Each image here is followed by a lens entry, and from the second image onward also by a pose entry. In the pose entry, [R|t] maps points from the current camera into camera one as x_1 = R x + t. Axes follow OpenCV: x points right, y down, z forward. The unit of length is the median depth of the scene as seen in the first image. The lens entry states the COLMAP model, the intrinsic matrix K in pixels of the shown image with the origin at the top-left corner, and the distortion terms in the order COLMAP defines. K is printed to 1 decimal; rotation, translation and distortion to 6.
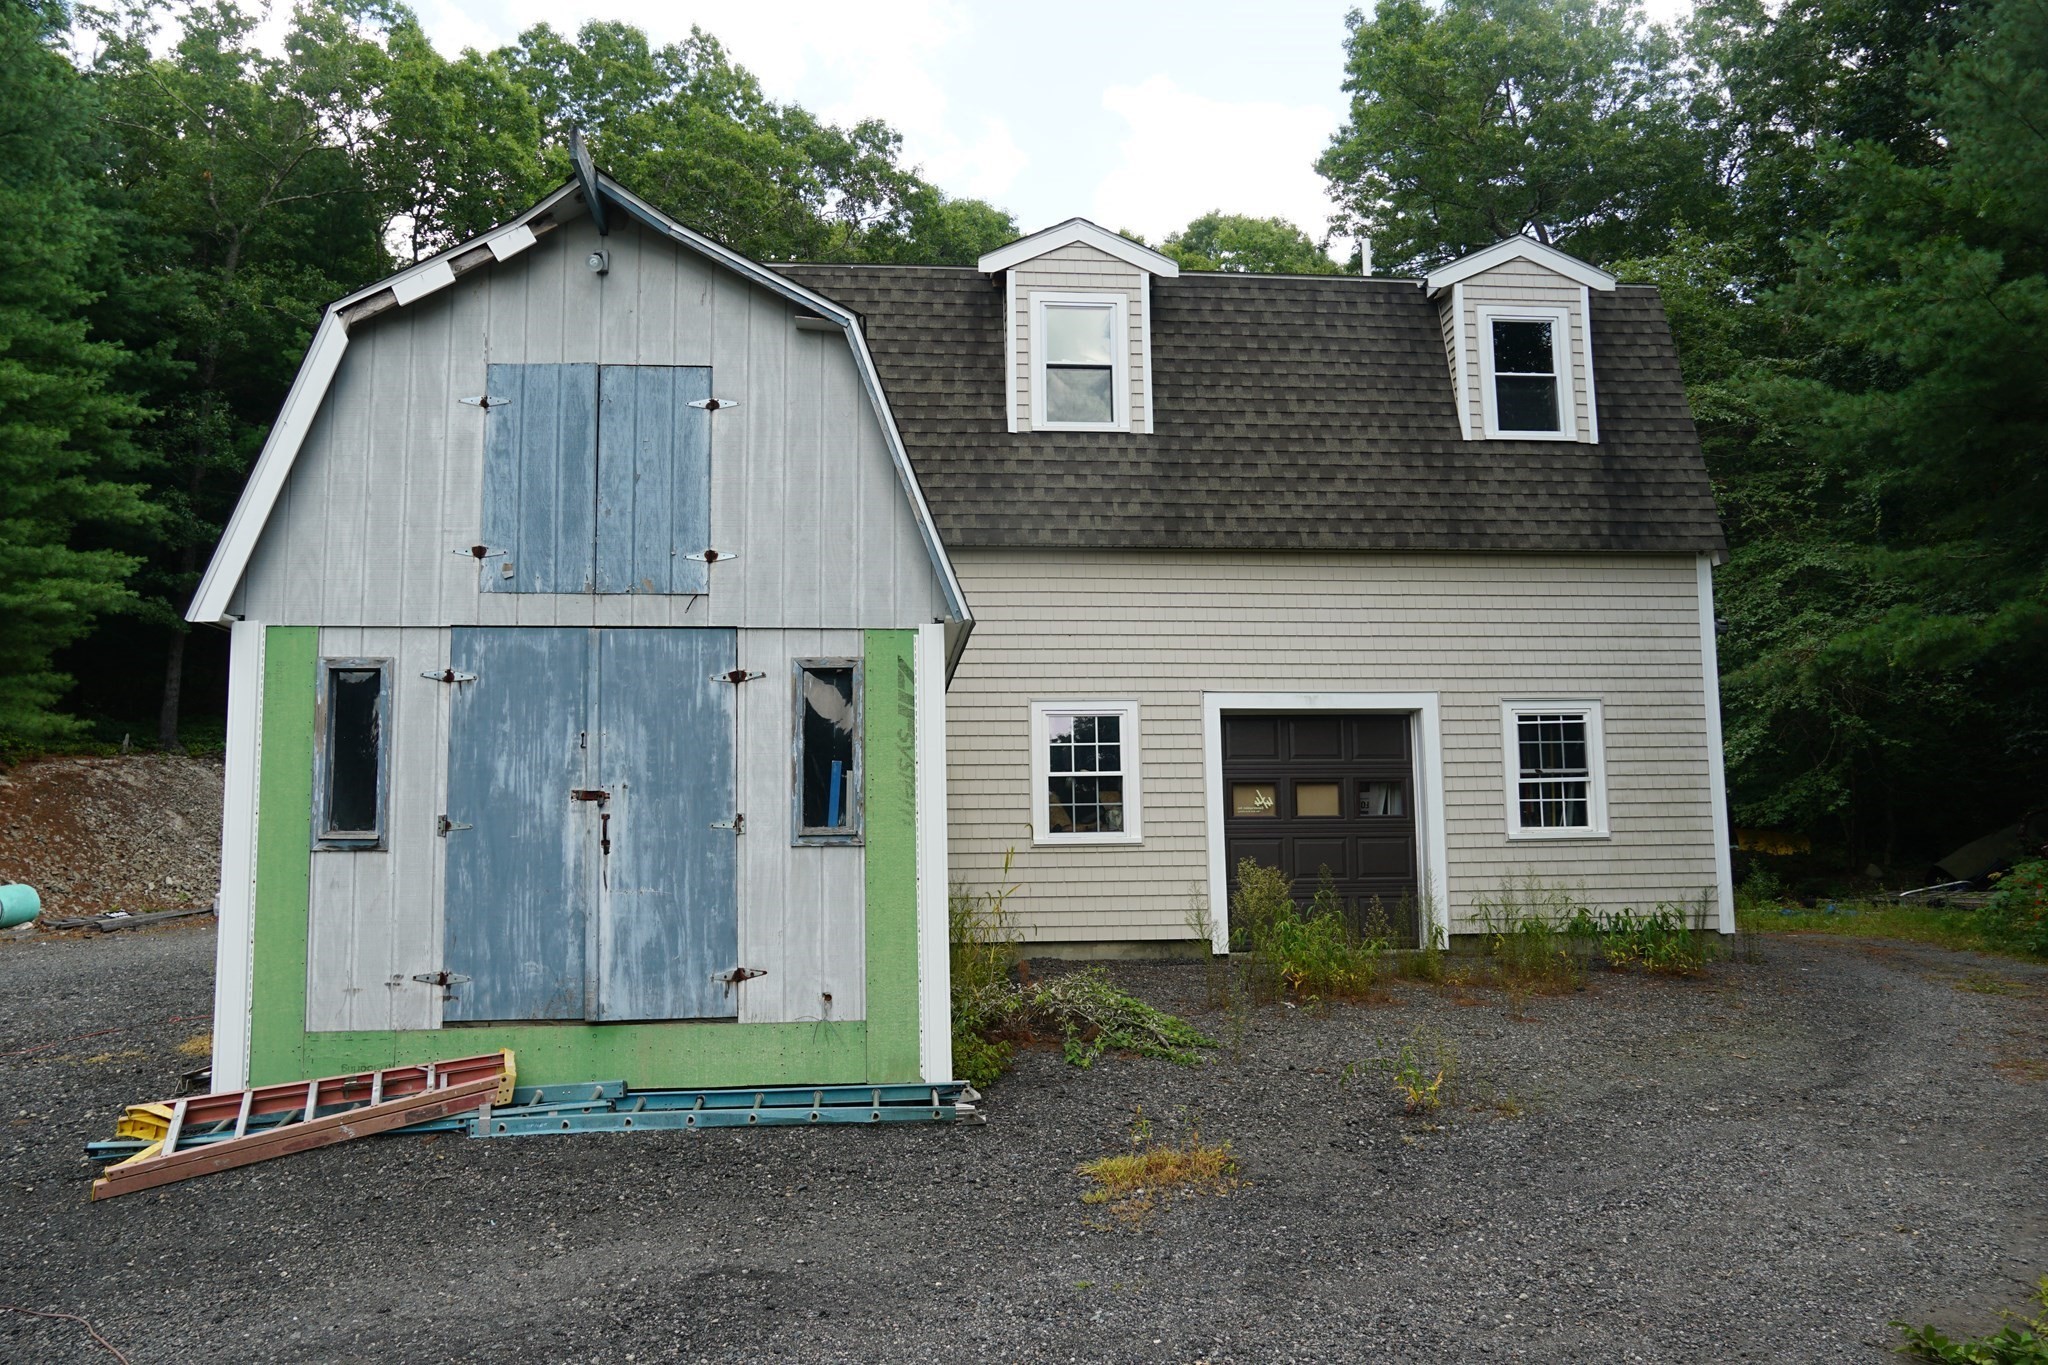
lens RADIAL K [[1552.0, 0, 1034.8], [0, 1552.0, 678.2], [0, 0, 1]] dist [-0.045034, 0.053966]
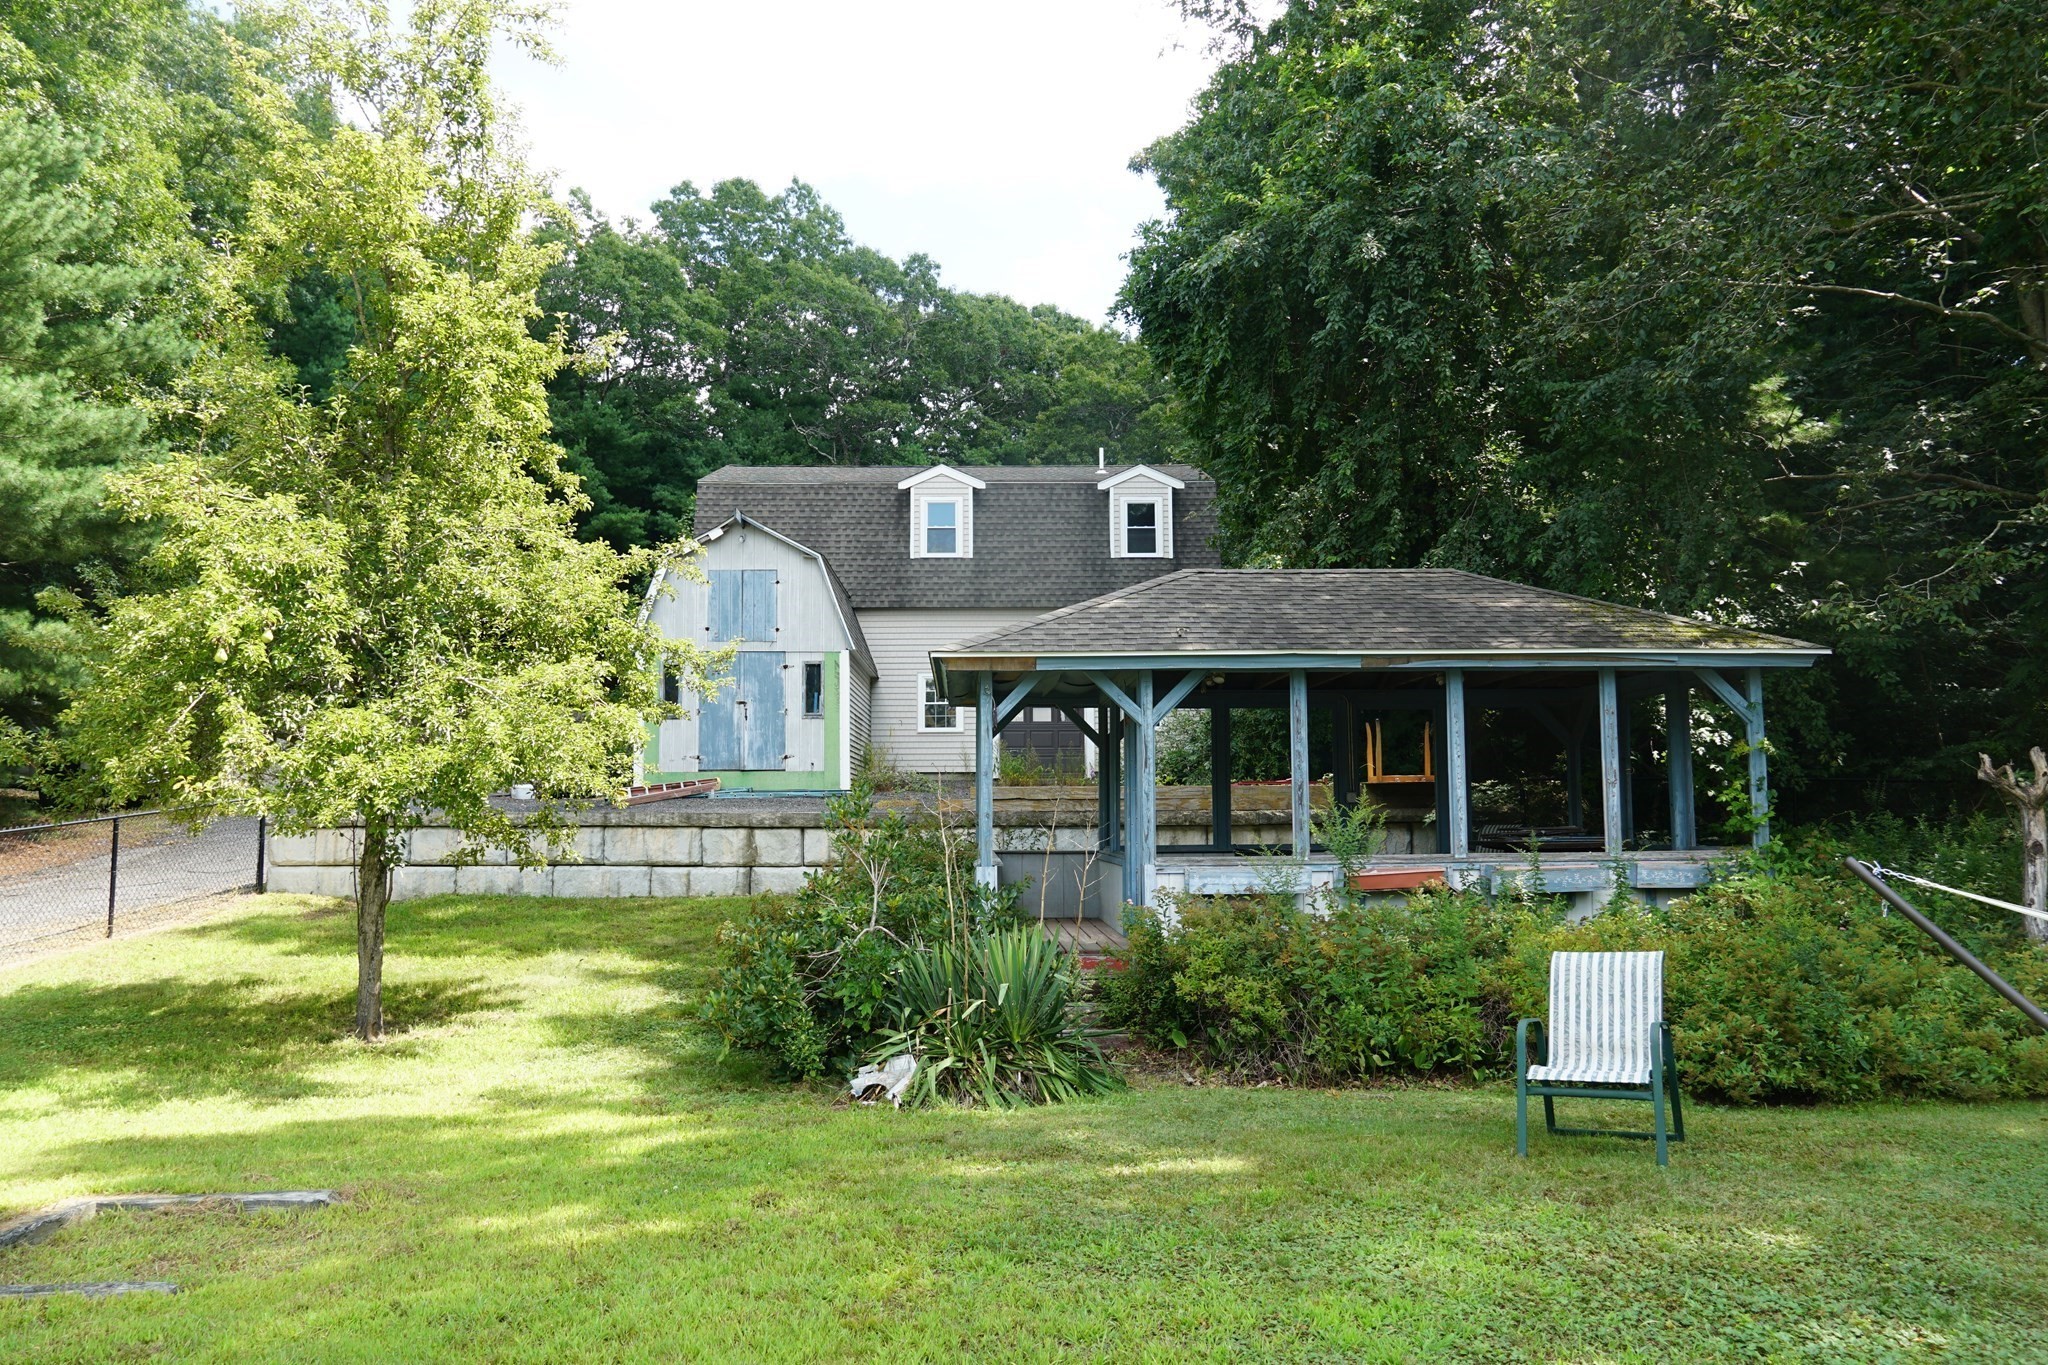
lens RADIAL K [[1552.0, 0, 1032.1], [0, 1552.0, 687.4], [0, 0, 1]] dist [-0.045034, 0.053966]
pose [[0.997069, 0.000285, -0.076508, 0.568469], [0.001873, 0.999603, 0.028128, -0.047572], [0.076485, -0.028188, 0.996672, -2.186663]]
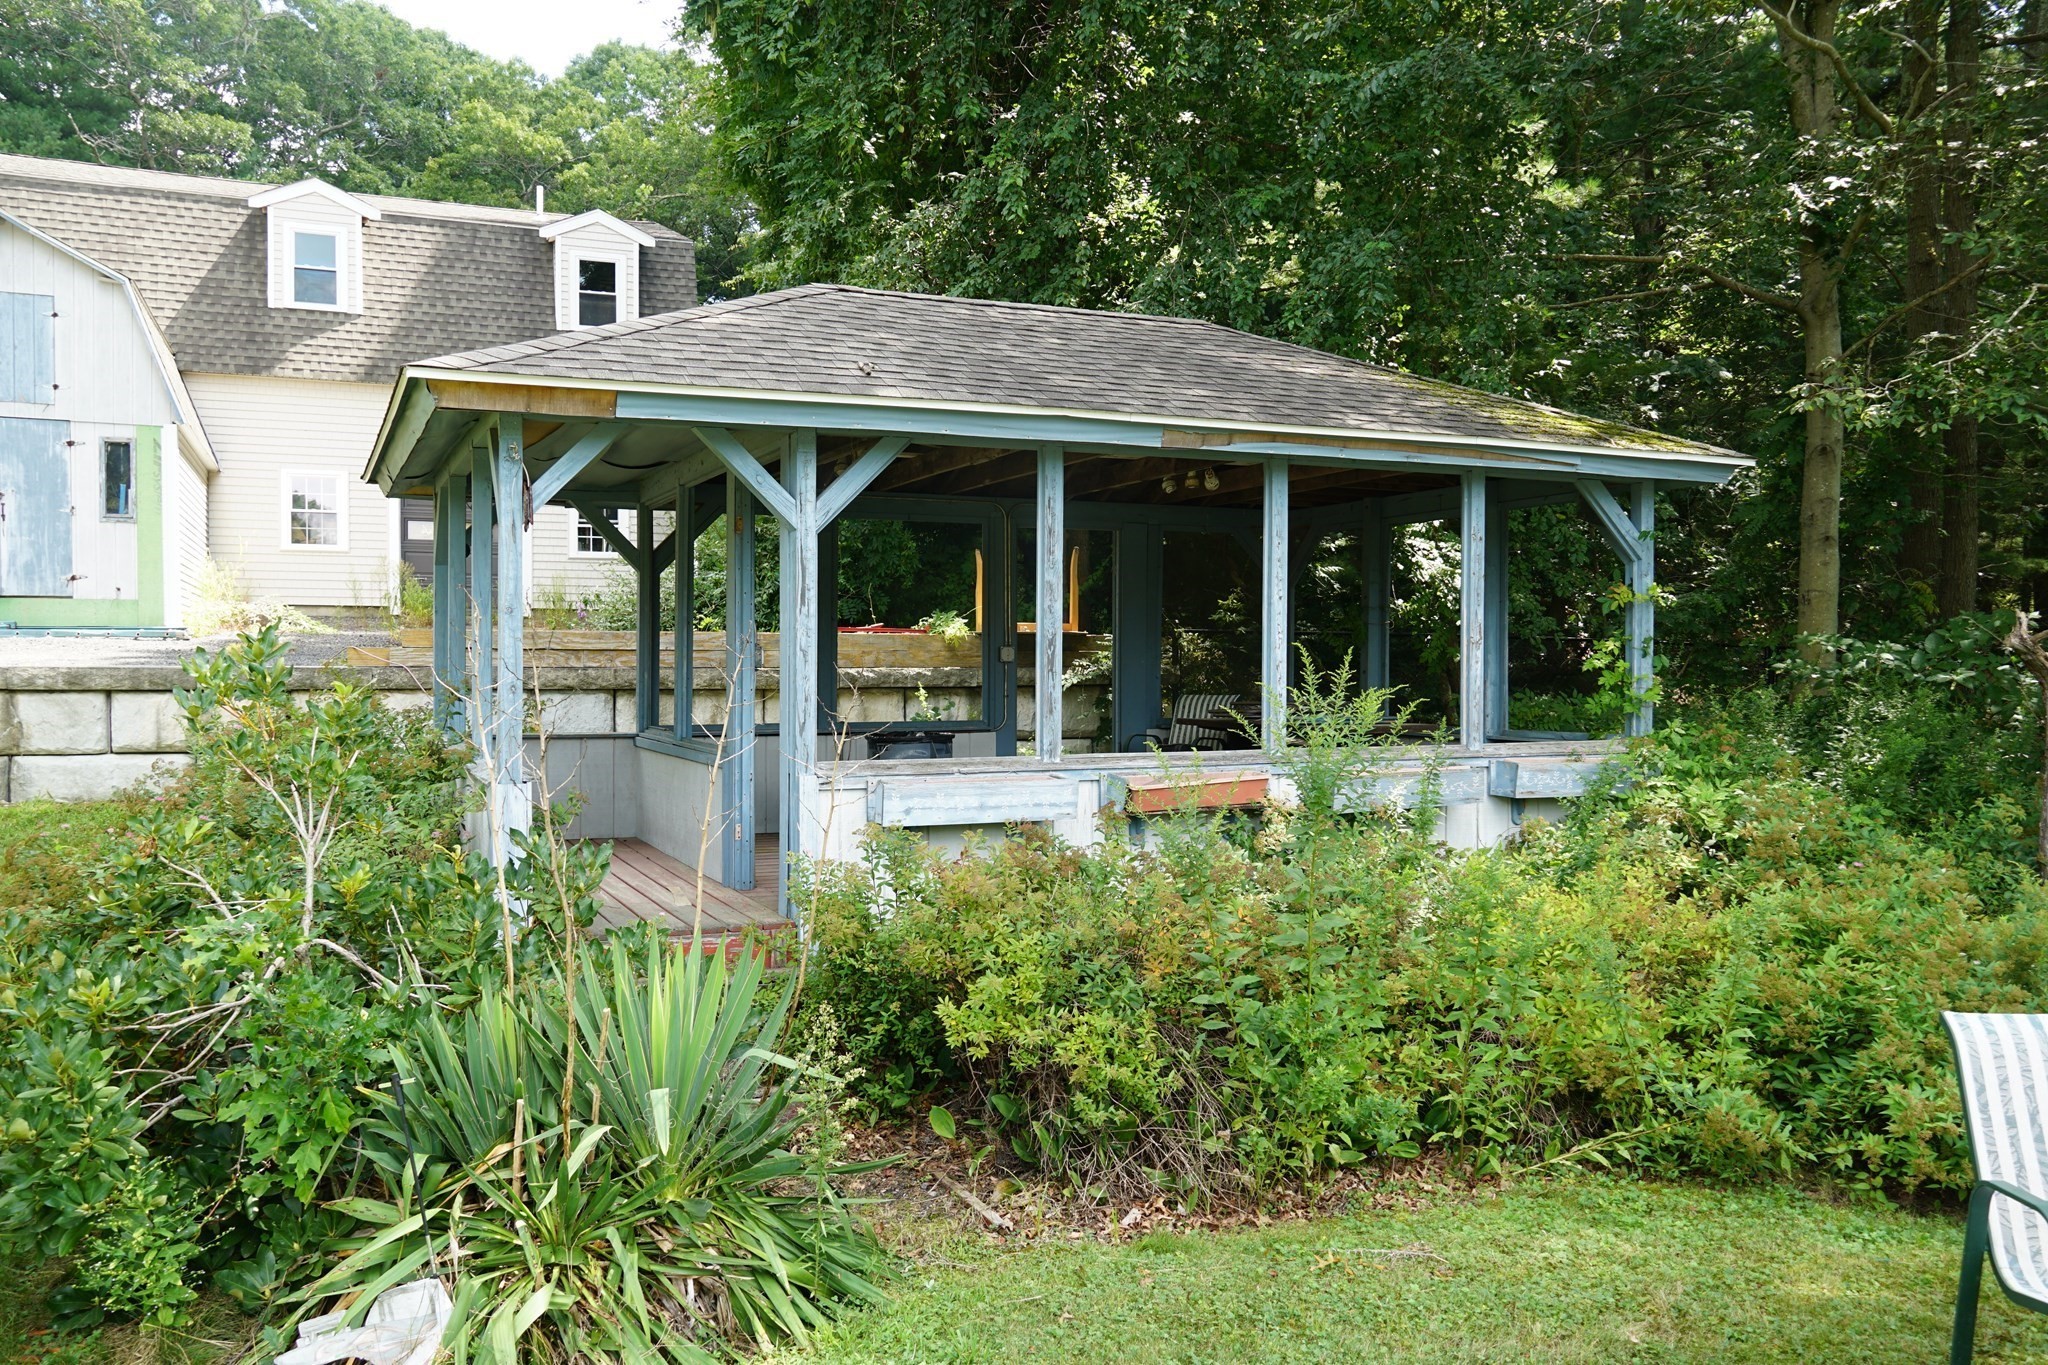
lens RADIAL K [[1651.0, 0, 1037.9], [0, 1651.0, 686.7], [0, 0, 1]] dist [-0.033489, 0.060859]
pose [[0.955832, 0.011456, 0.293689, 0.432590], [-0.048041, 0.991891, 0.117664, 0.000813], [-0.289960, -0.126576, 0.948632, -1.631259]]
